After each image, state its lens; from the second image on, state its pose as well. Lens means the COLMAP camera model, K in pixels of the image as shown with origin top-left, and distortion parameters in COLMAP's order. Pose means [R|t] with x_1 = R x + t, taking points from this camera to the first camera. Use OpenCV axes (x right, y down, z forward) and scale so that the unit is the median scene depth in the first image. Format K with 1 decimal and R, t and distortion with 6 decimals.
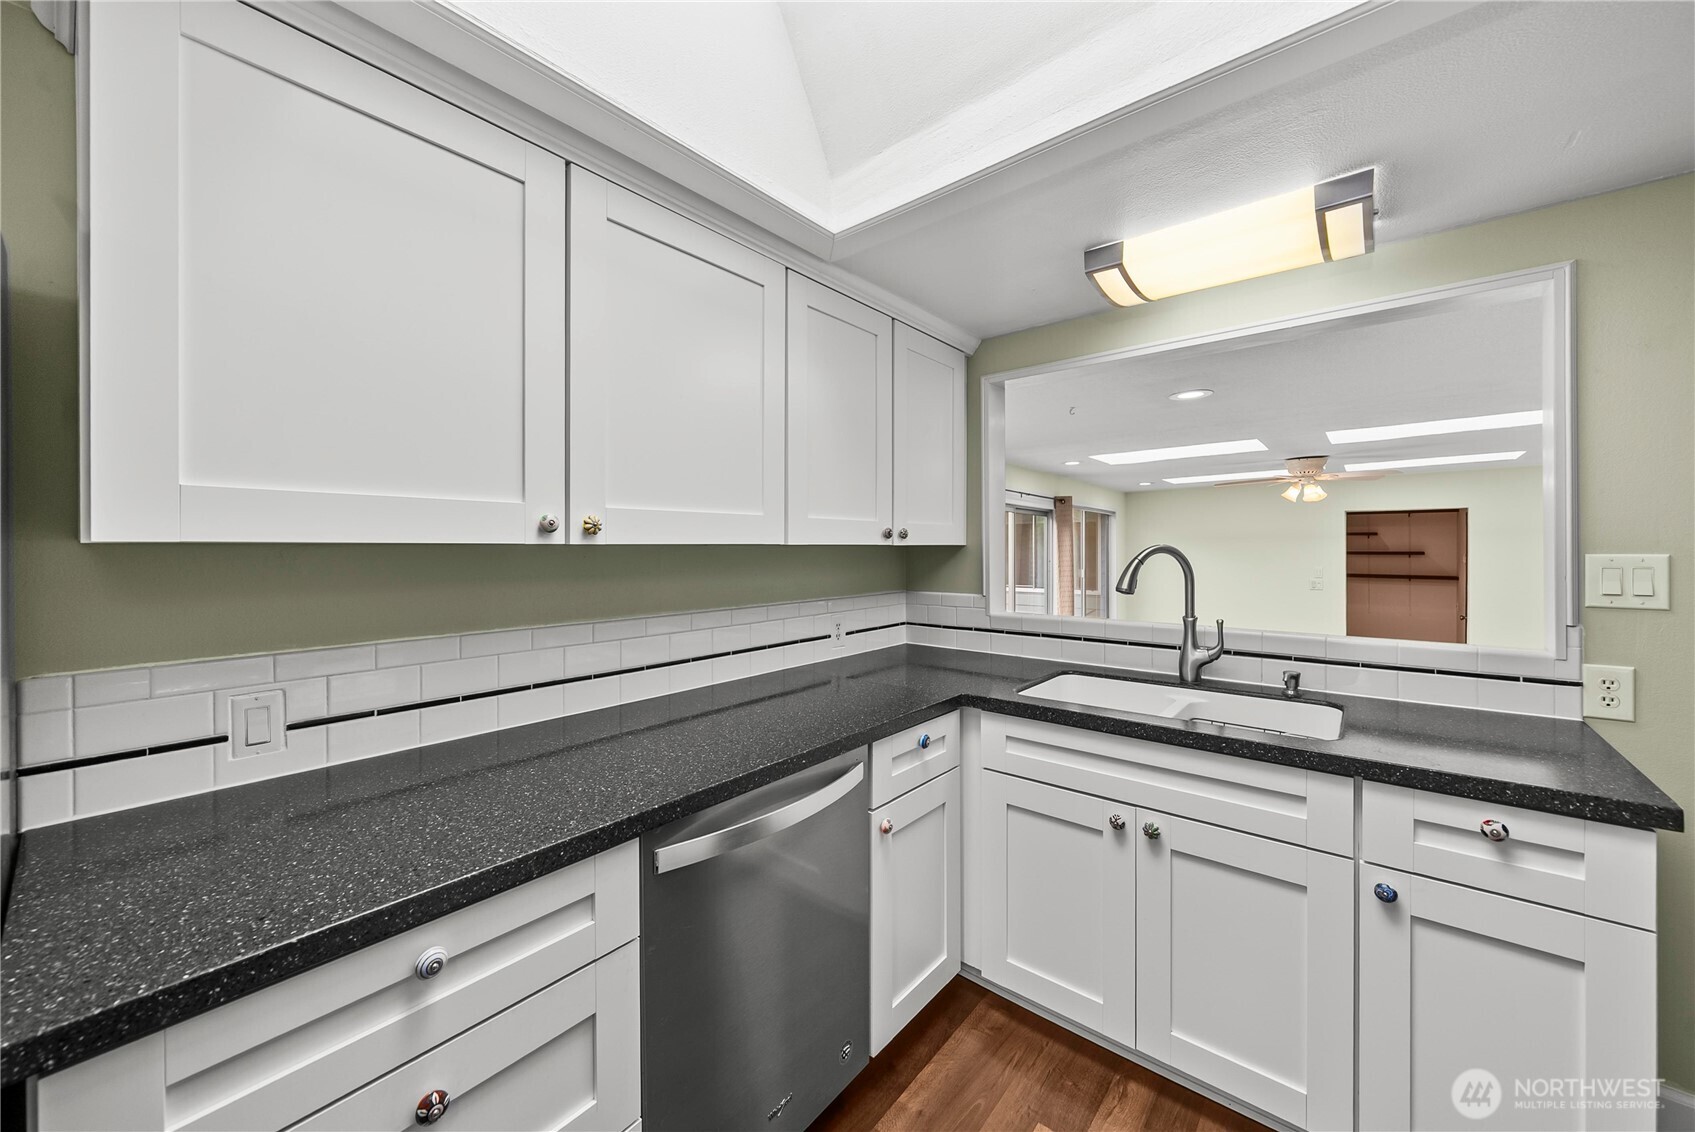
lens RADIAL K [[634.8, 0, 842.0], [0, 634.8, 550.3], [0, 0, 1]] dist [0.000336, 0.000130]
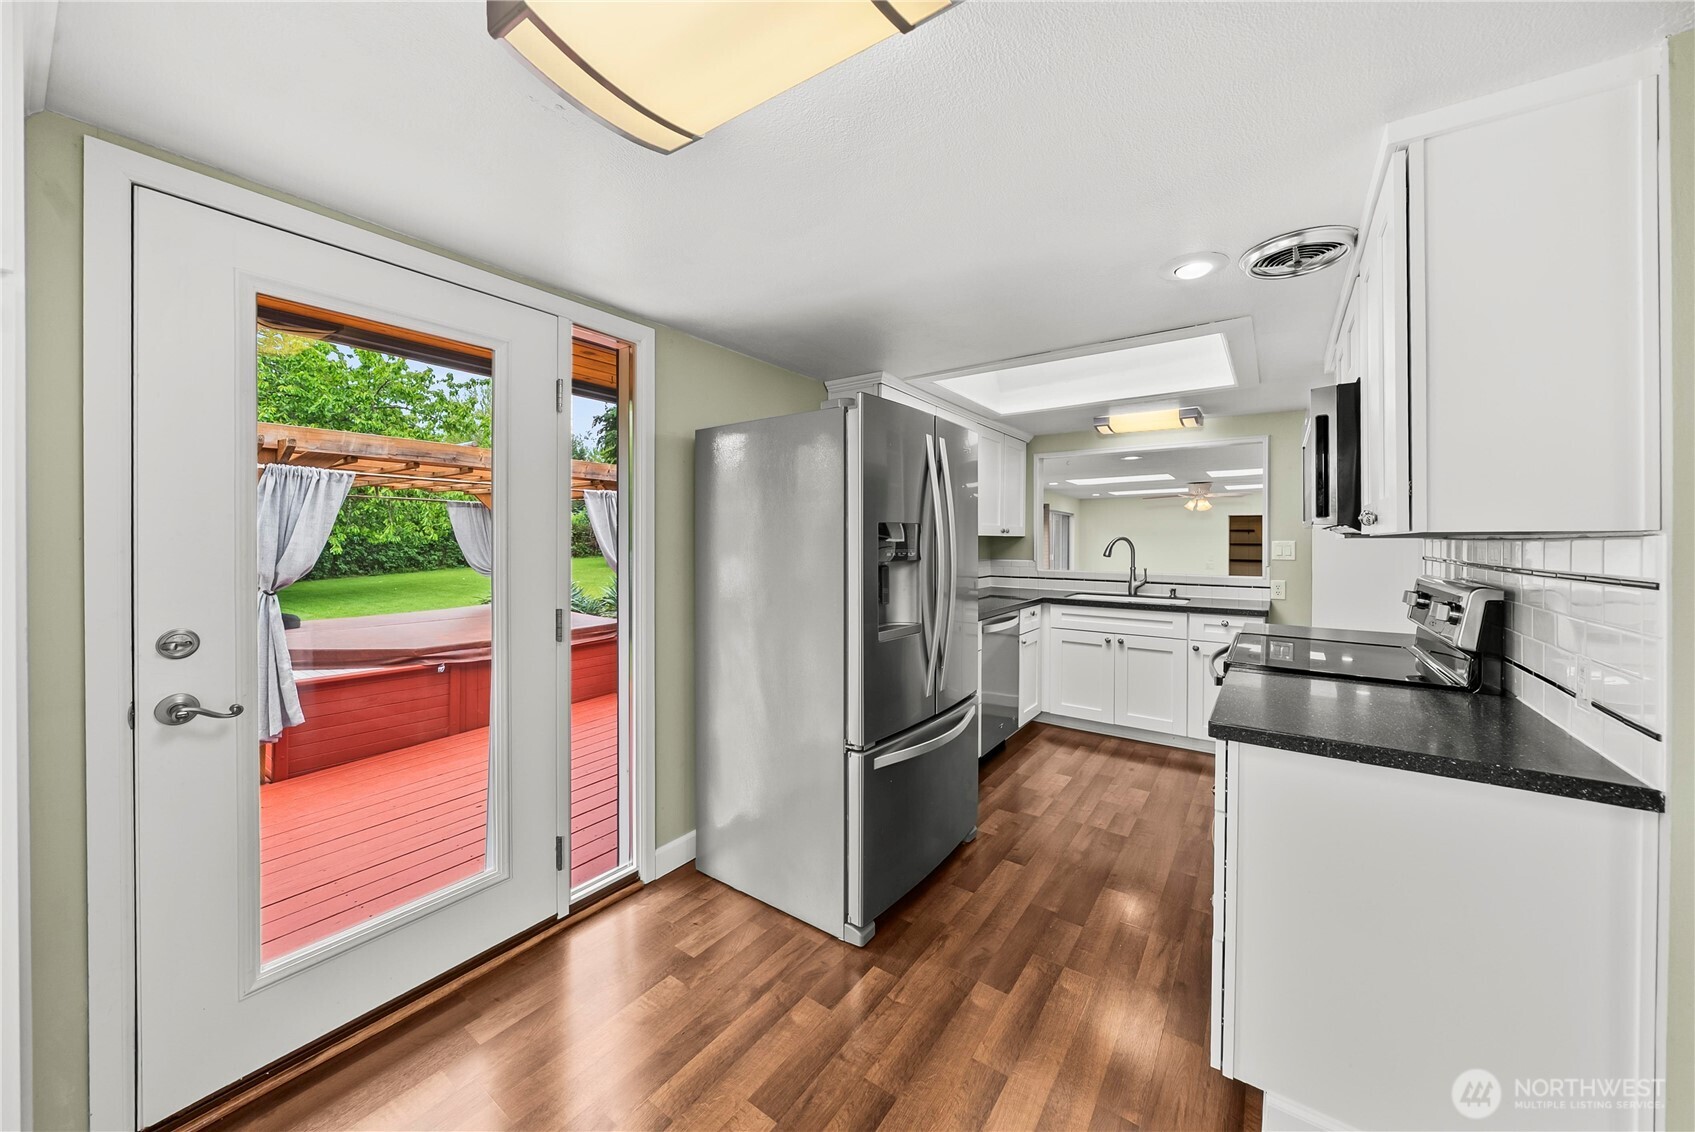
lens RADIAL K [[592.2, 0, 842.7], [0, 592.2, 544.2], [0, 0, 1]] dist [-0.001120, -0.000023]
pose [[0.997964, 0.005900, 0.063504, -0.654650], [-0.006169, 0.999973, 0.004034, 0.016278], [-0.063479, -0.004417, 0.997973, -1.102480]]
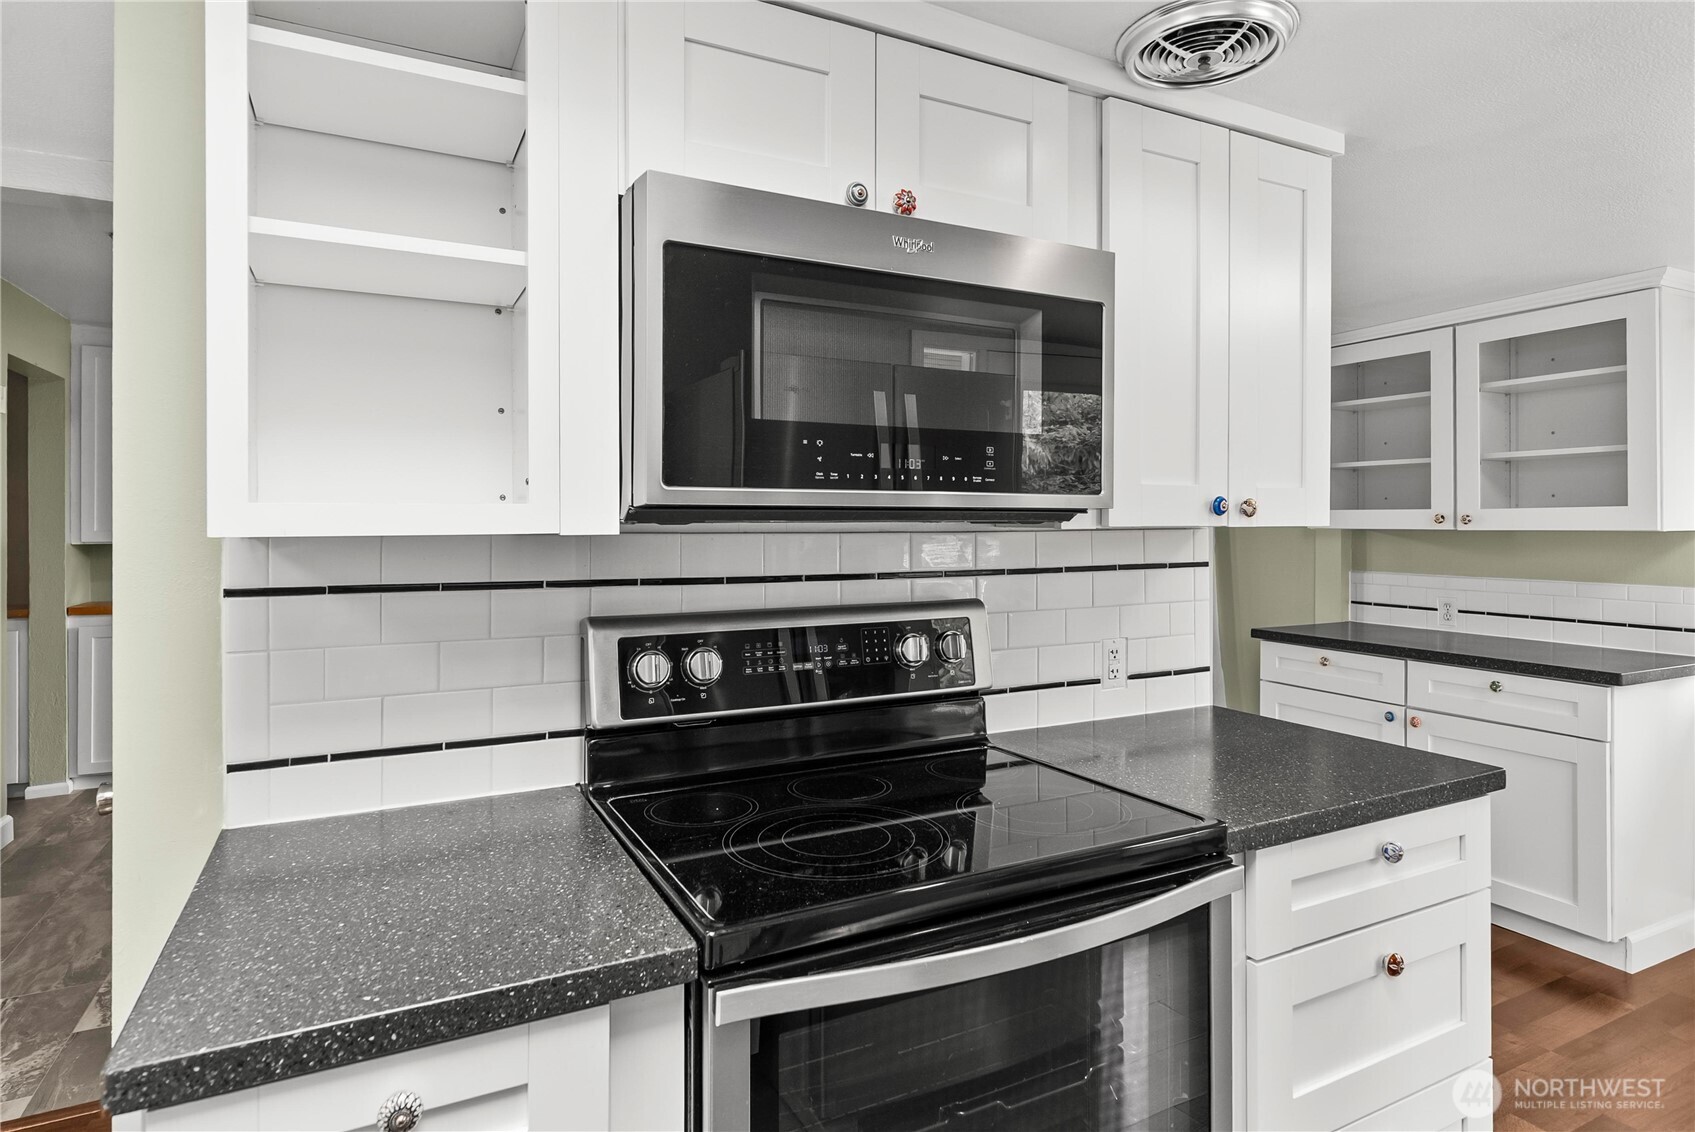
lens RADIAL K [[911.5, 0, 845.2], [0, 911.5, 538.8], [0, 0, 1]] dist [-0.003971, -0.001520]
pose [[0.916582, 0.002794, -0.399837, 0.092130], [-0.000730, 0.999986, 0.005314, -0.000981], [0.399846, -0.004579, 0.916571, 0.109551]]
